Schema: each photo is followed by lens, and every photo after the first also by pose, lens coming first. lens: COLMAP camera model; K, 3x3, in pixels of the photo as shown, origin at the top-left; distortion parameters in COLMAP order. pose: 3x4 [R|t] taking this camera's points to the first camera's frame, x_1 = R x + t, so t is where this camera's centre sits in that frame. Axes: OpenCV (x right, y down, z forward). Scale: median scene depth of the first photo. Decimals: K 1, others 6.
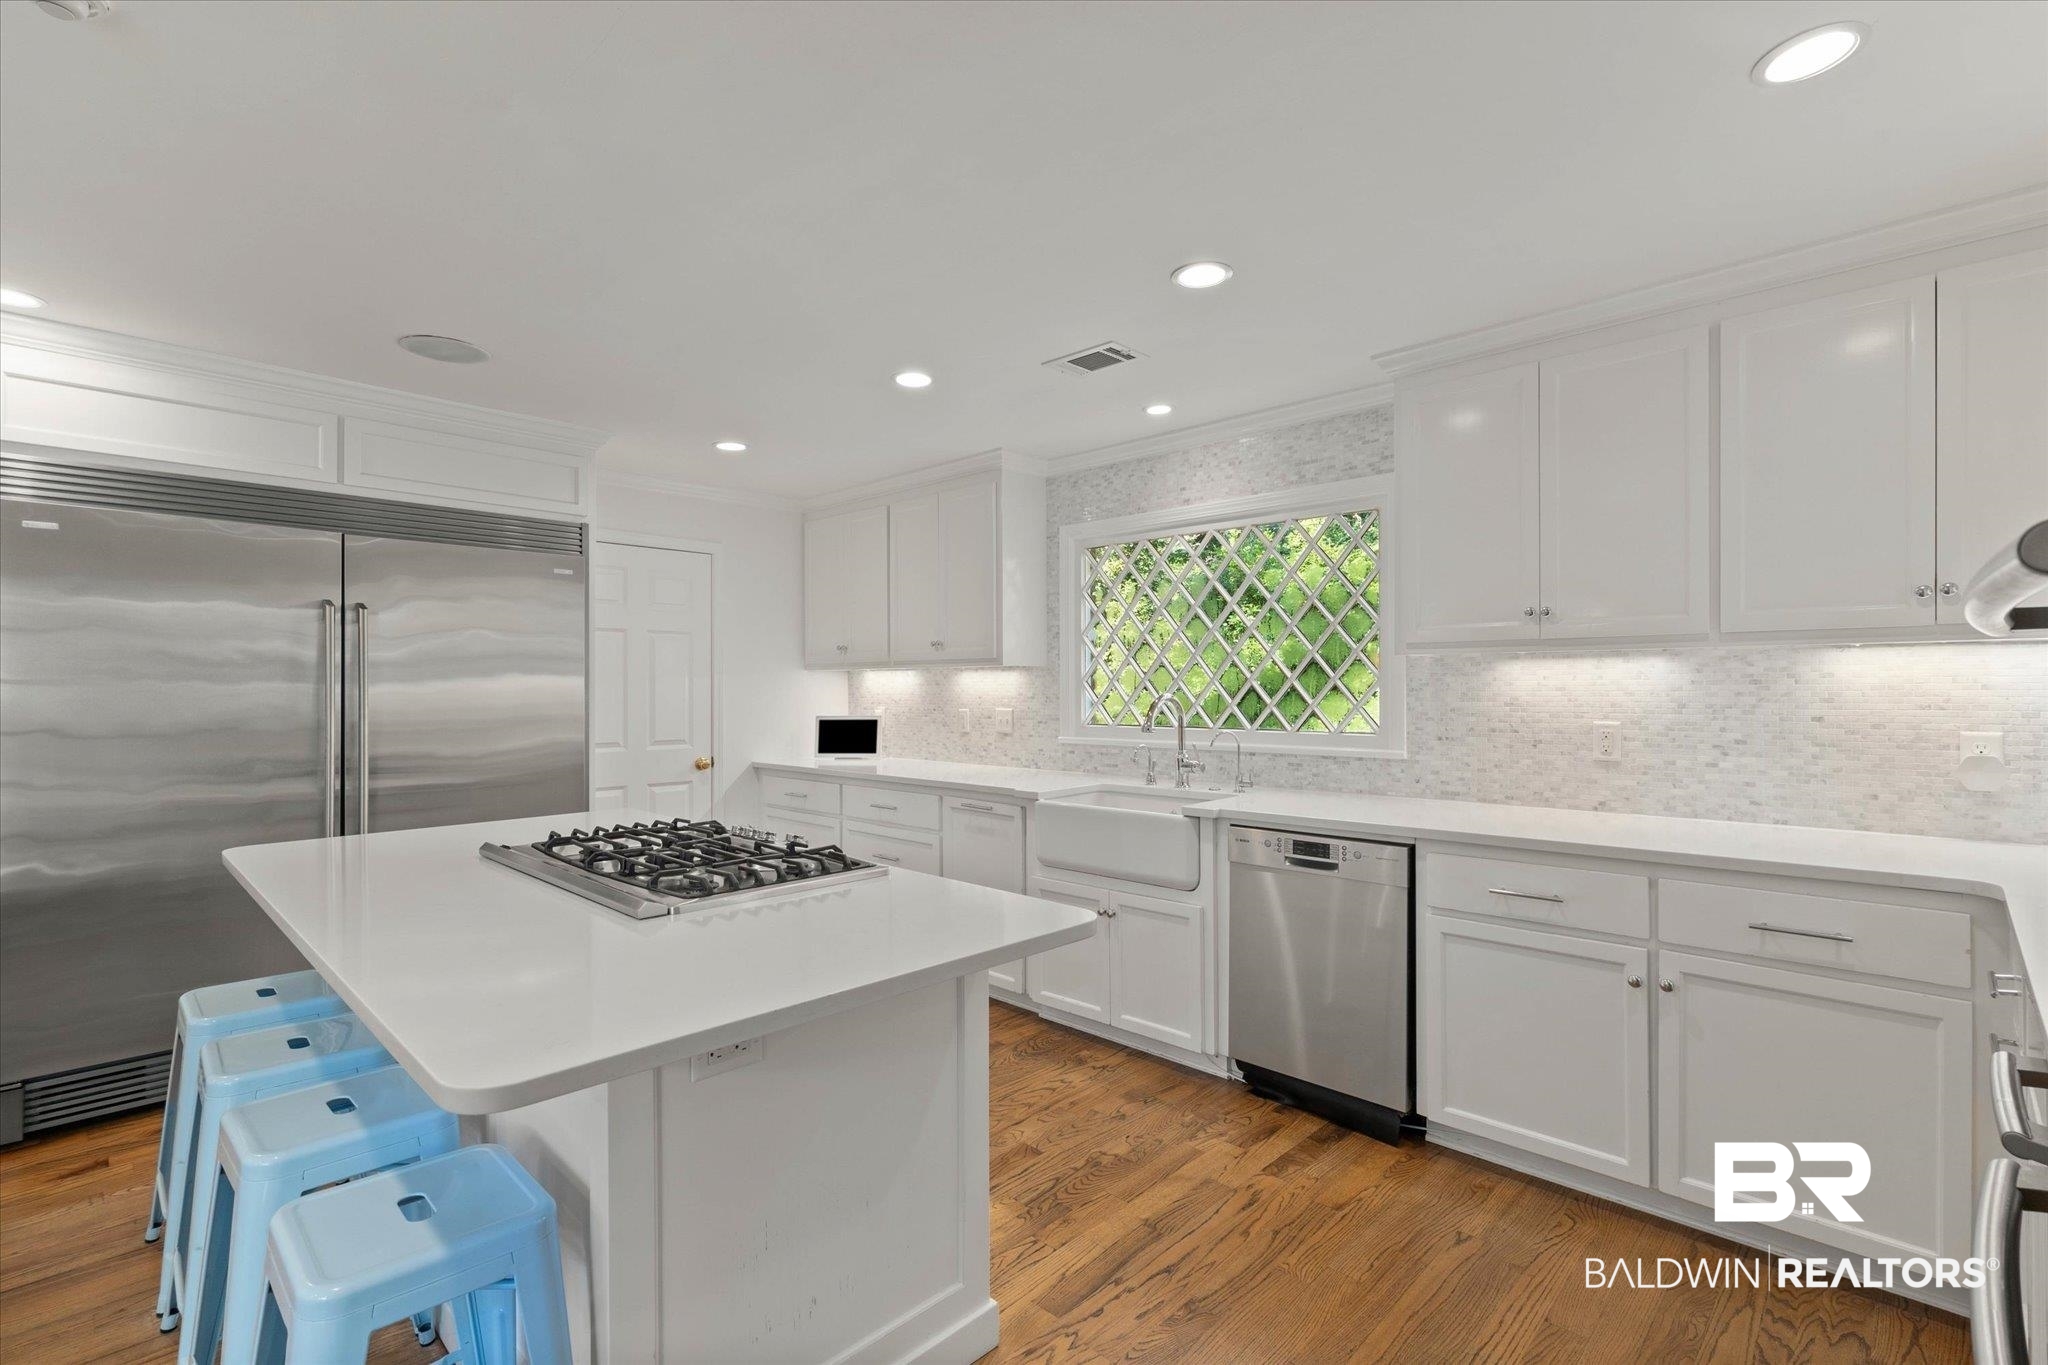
lens RADIAL K [[939.8, 0, 1028.9], [0, 939.8, 685.6], [0, 0, 1]] dist [0.006349, 0.001873]
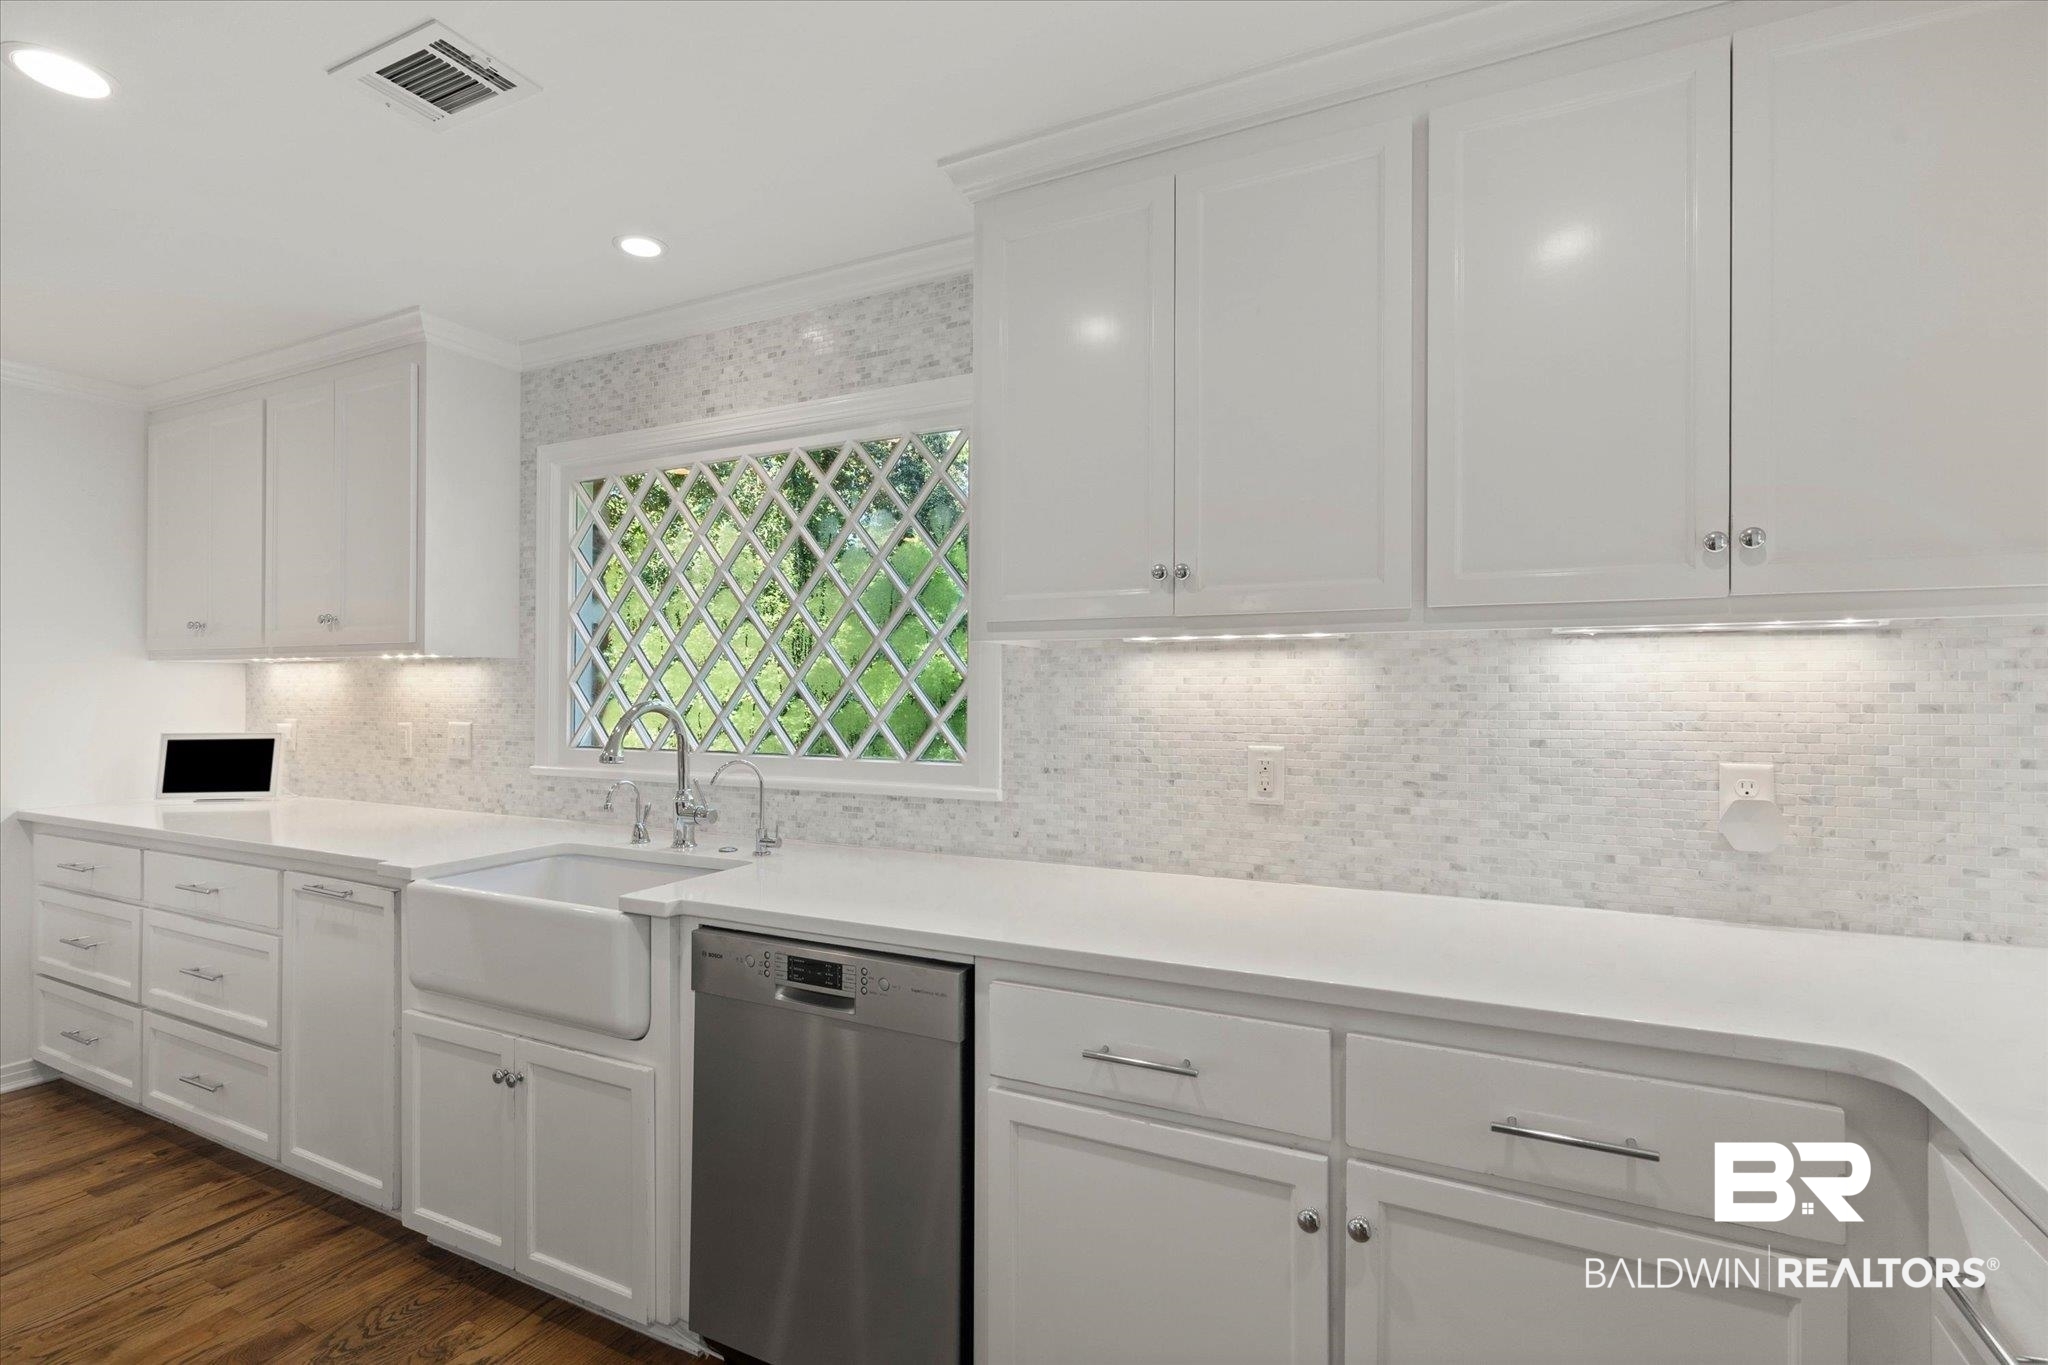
lens RADIAL K [[939.8, 0, 1025.2], [0, 939.8, 685.5], [0, 0, 1]] dist [0.006349, 0.001873]
pose [[0.954646, 0.011197, 0.297532, 0.229592], [-0.008418, 0.999908, -0.010621, 0.003386], [-0.297624, 0.007635, 0.954653, 0.378122]]
